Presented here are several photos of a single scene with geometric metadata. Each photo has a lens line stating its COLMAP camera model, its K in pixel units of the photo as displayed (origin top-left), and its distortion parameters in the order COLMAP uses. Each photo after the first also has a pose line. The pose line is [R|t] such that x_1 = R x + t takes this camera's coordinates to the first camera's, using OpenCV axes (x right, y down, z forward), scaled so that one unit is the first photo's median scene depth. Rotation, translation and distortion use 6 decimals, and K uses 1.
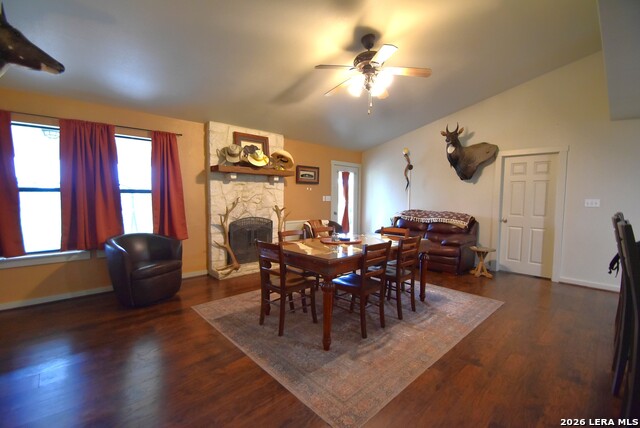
lens RADIAL K [[274.7, 0, 320.0], [0, 274.7, 214.0], [0, 0, 1]] dist [-0.010103, -0.000069]
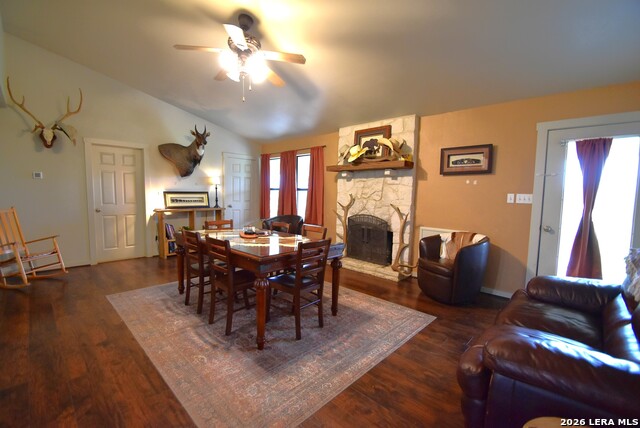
lens RADIAL K [[283.7, 0, 311.5], [0, 283.7, 215.1], [0, 0, 1]] dist [-0.001400, -0.000180]
pose [[0.044825, 0.077693, -0.995969, 0.758197], [-0.073576, 0.994520, 0.074269, -0.048149], [0.996282, 0.069950, 0.050296, 0.776158]]
